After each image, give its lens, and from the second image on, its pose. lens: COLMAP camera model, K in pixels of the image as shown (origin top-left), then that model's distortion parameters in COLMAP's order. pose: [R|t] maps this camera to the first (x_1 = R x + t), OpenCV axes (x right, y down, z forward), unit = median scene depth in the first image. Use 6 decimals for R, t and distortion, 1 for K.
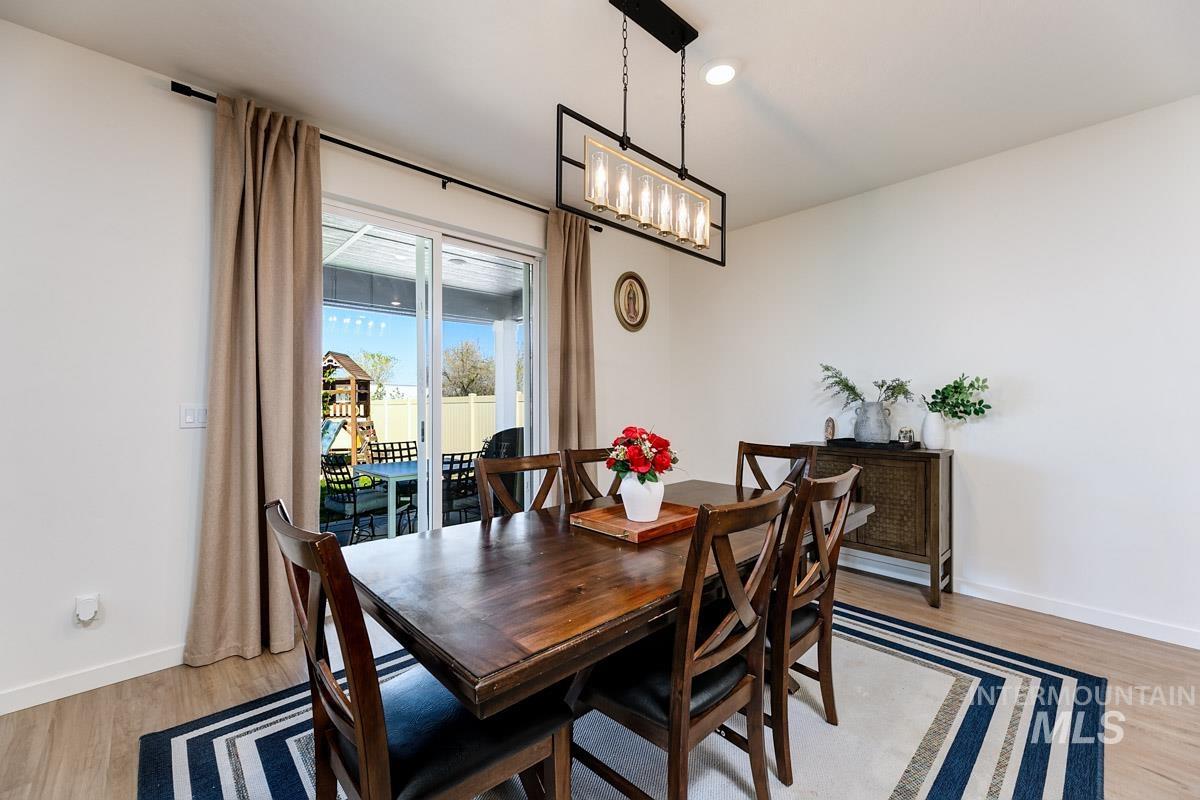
lens RADIAL K [[481.6, 0, 609.2], [0, 481.6, 399.0], [0, 0, 1]] dist [-0.003280, -0.000162]
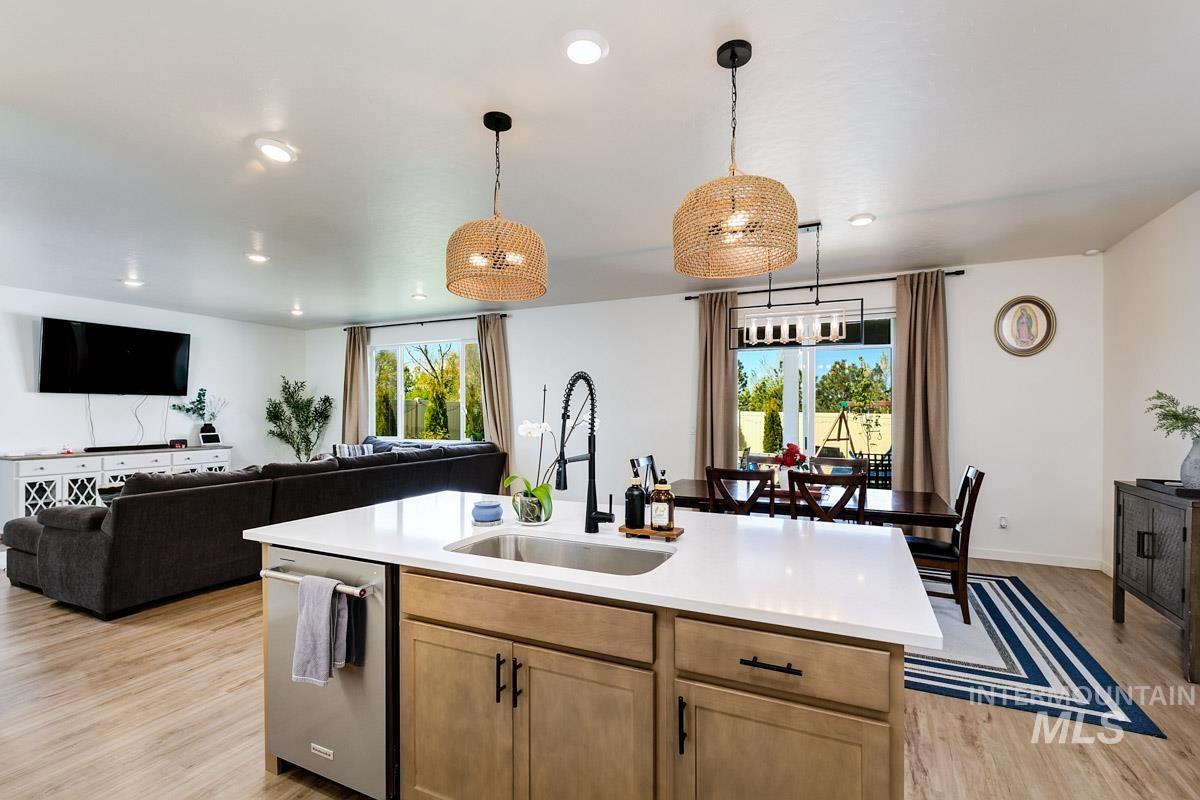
lens RADIAL K [[541.4, 0, 606.2], [0, 541.4, 408.0], [0, 0, 1]] dist [-0.003216, 0.000170]
pose [[0.356736, -0.005975, -0.934186, 0.925034], [0.002084, 0.999982, -0.005600, -0.036030], [0.934203, 0.000051, 0.356742, -0.233999]]
